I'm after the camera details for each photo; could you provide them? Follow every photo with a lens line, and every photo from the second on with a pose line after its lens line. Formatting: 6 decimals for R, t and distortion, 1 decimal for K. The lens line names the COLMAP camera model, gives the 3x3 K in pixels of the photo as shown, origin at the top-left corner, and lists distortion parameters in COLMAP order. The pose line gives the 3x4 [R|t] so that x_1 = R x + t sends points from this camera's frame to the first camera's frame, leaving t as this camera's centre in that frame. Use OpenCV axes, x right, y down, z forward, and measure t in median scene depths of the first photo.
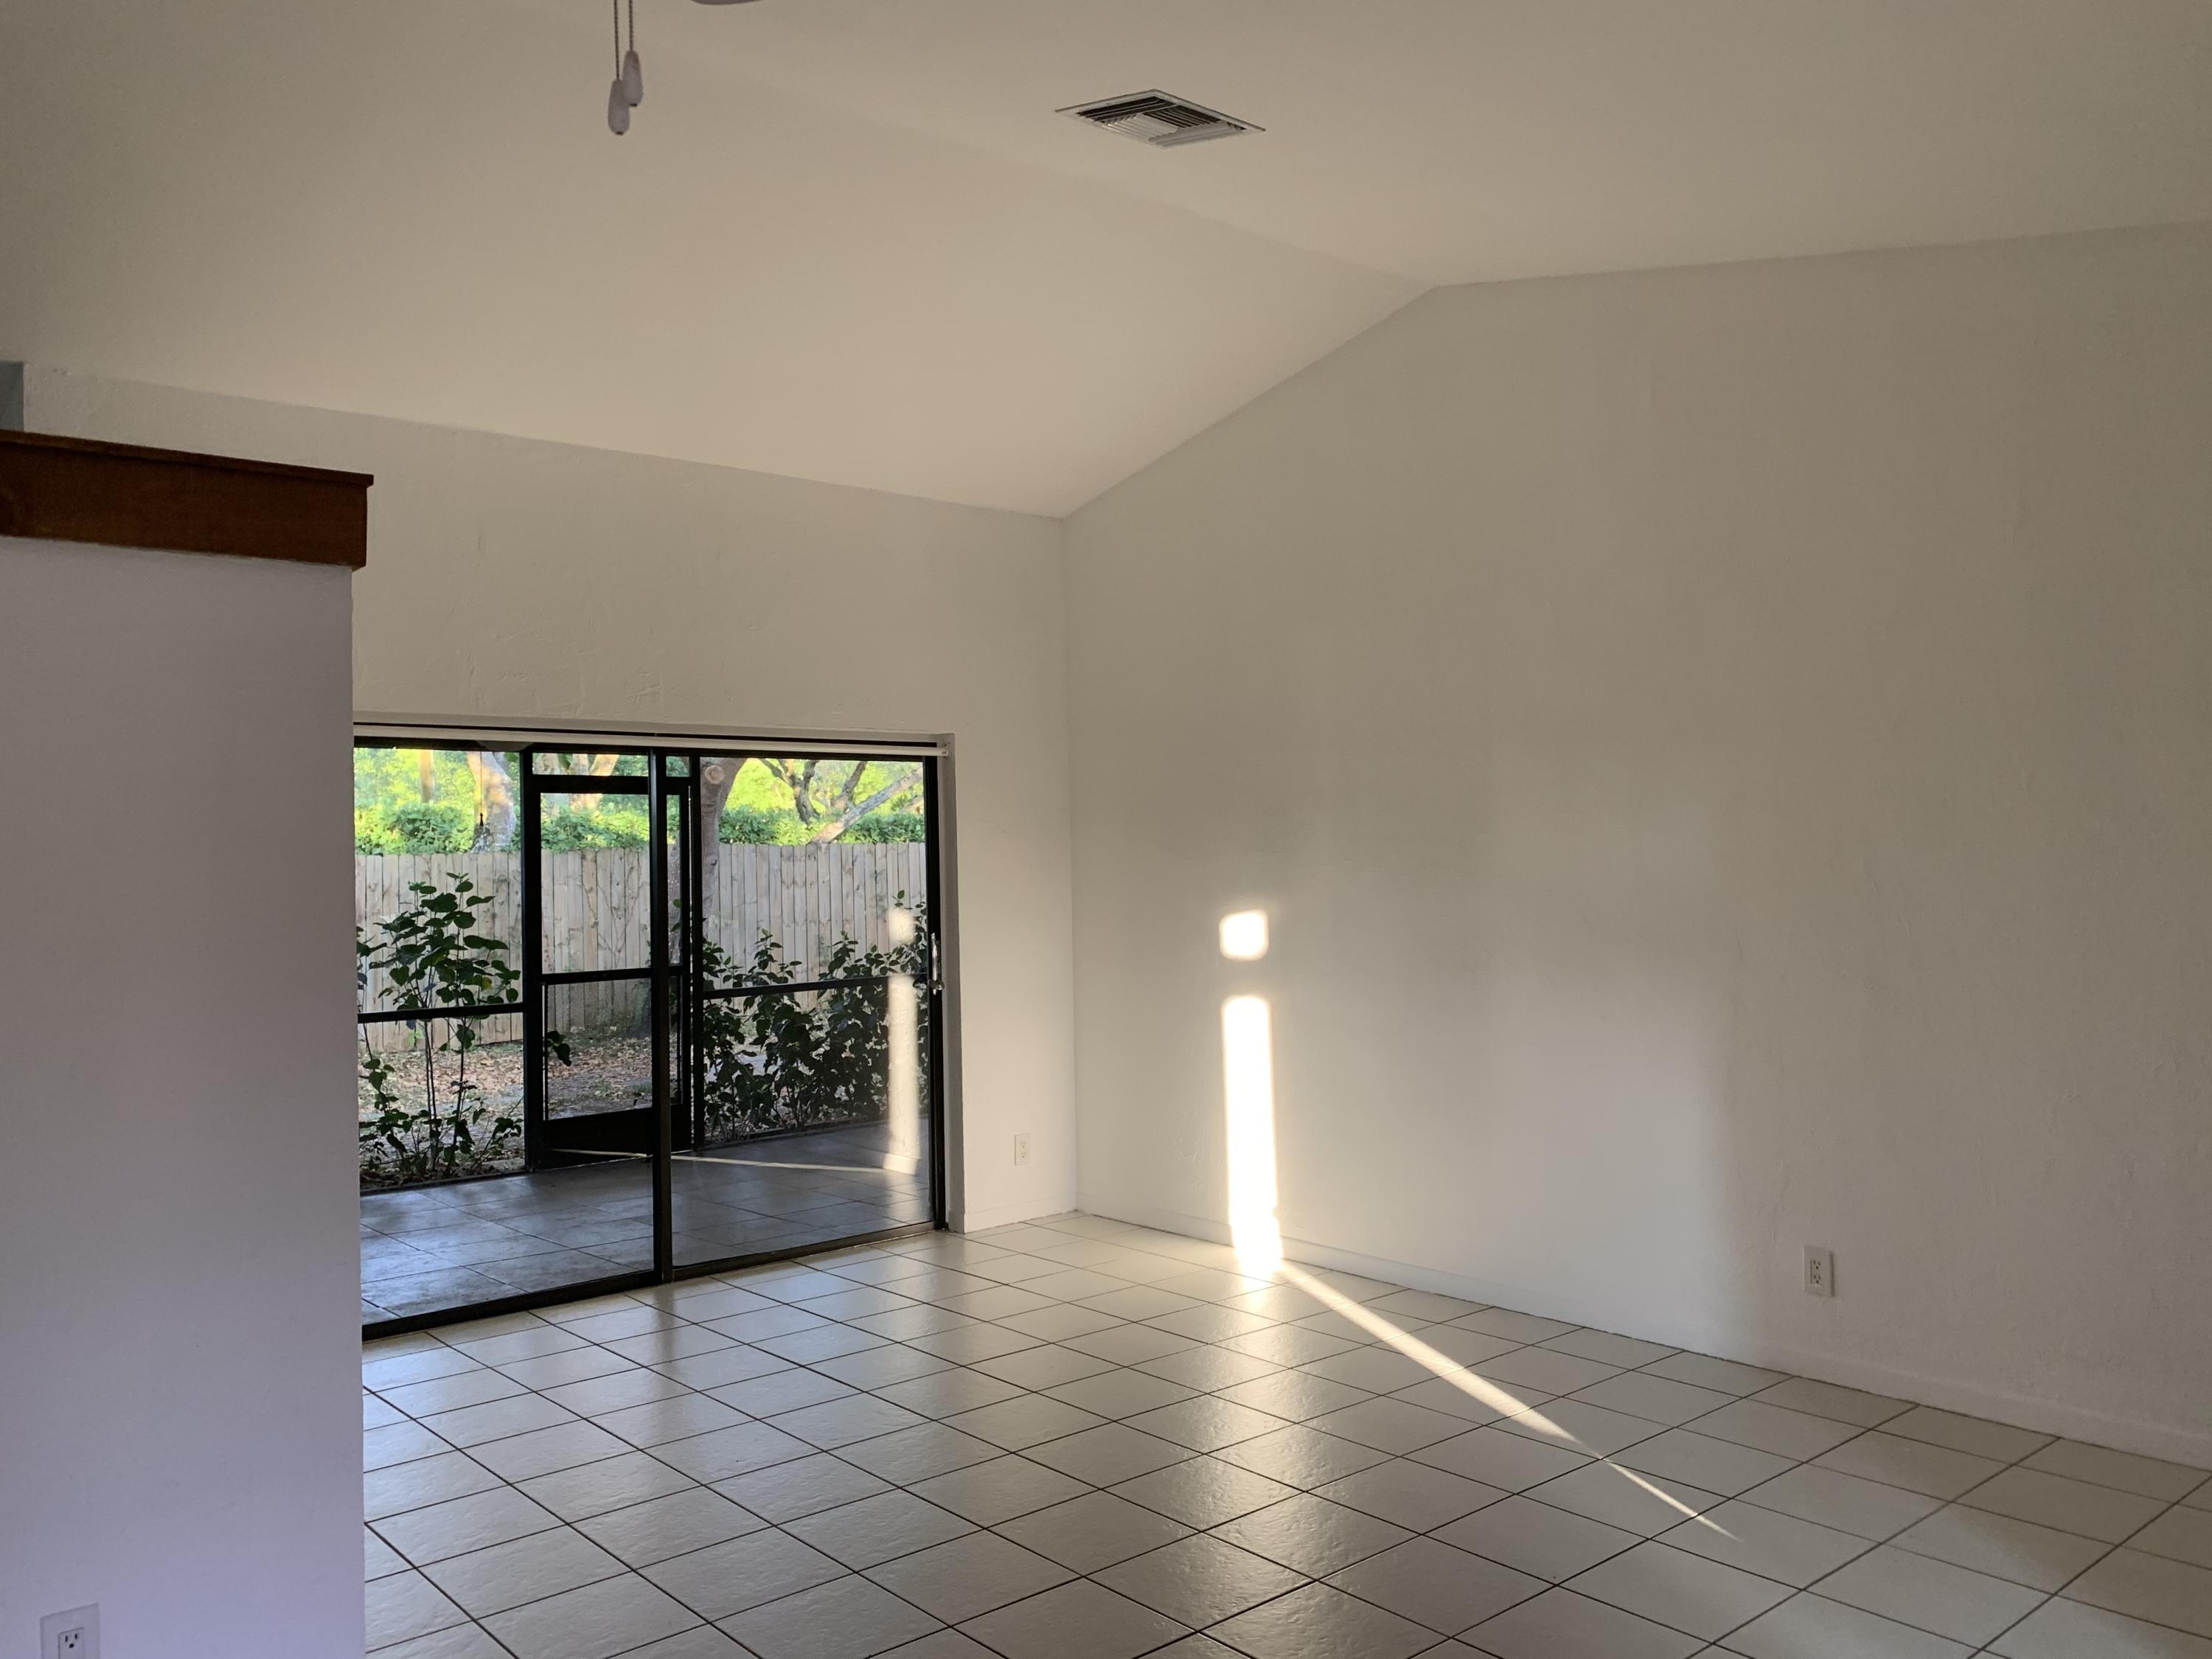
lens RADIAL K [[1689.6, 0, 1112.3], [0, 1689.6, 810.4], [0, 0, 1]] dist [-0.008484, -0.002700]
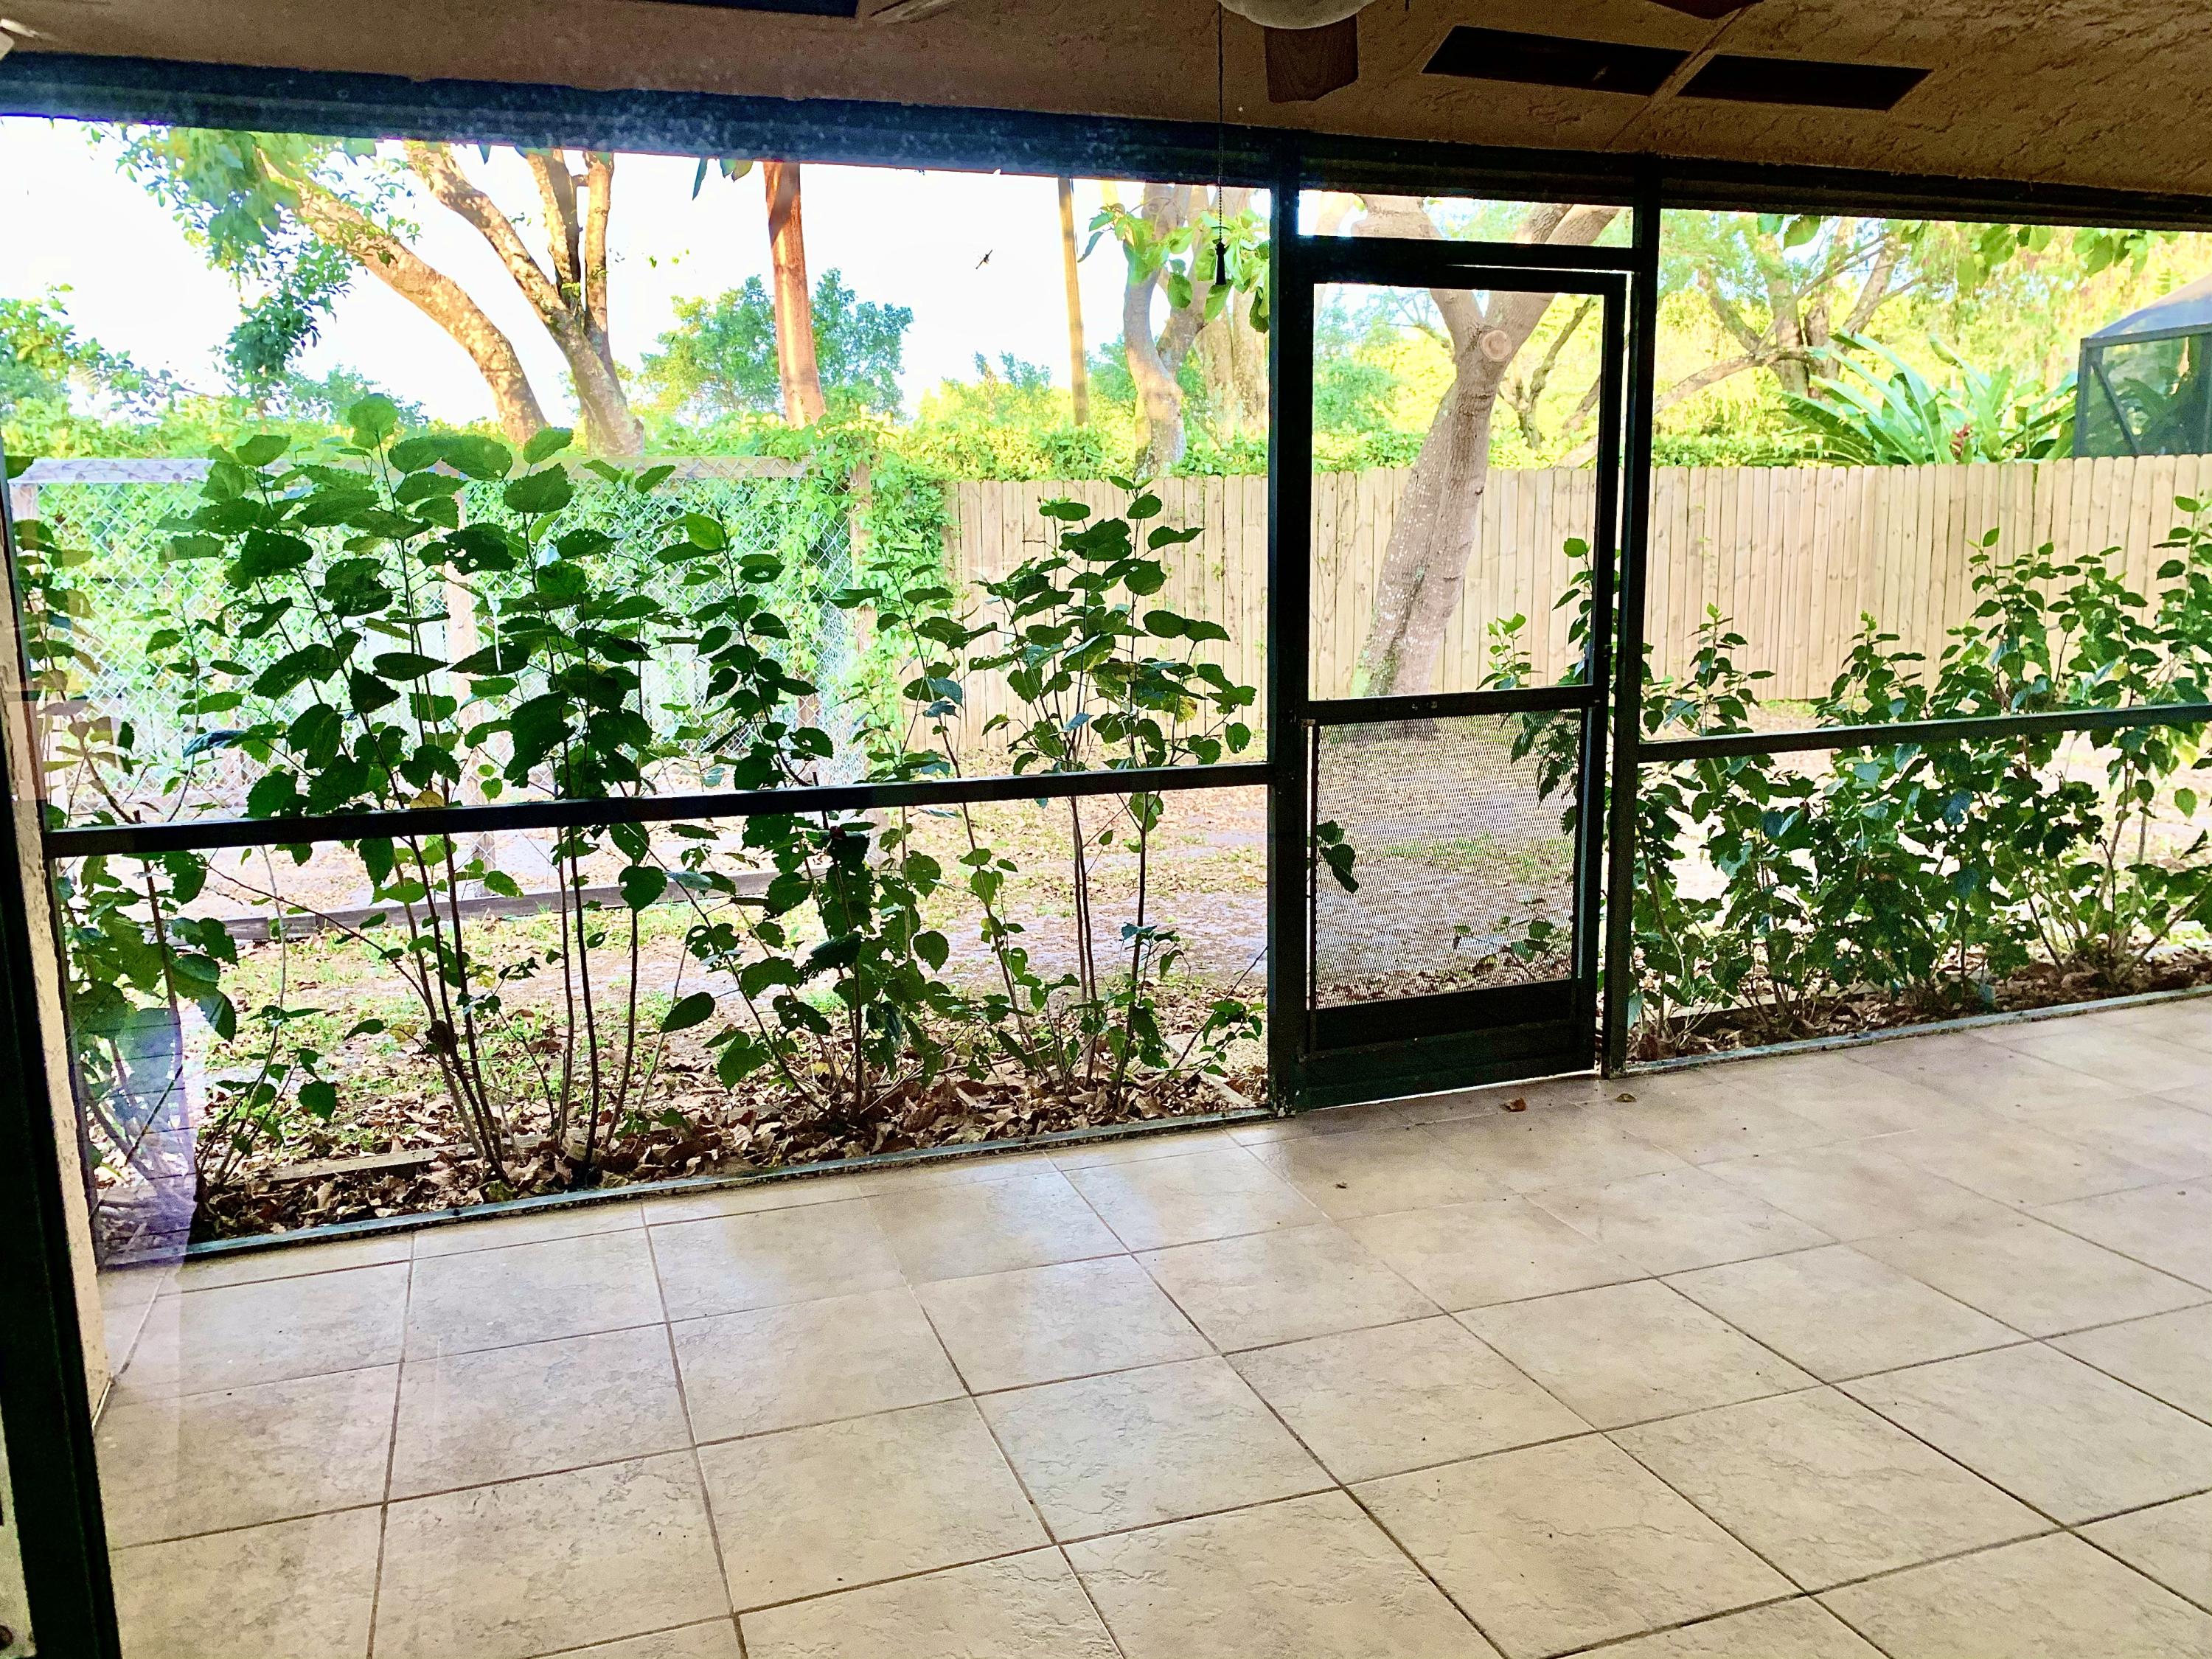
lens RADIAL K [[1689.6, 0, 1110.5], [0, 1689.6, 833.7], [0, 0, 1]] dist [-0.008484, -0.002700]
pose [[0.932293, 0.072211, -0.354422, -0.218316], [0.005246, 0.977066, 0.212871, 0.033860], [0.361666, -0.200317, 0.910533, 0.545999]]
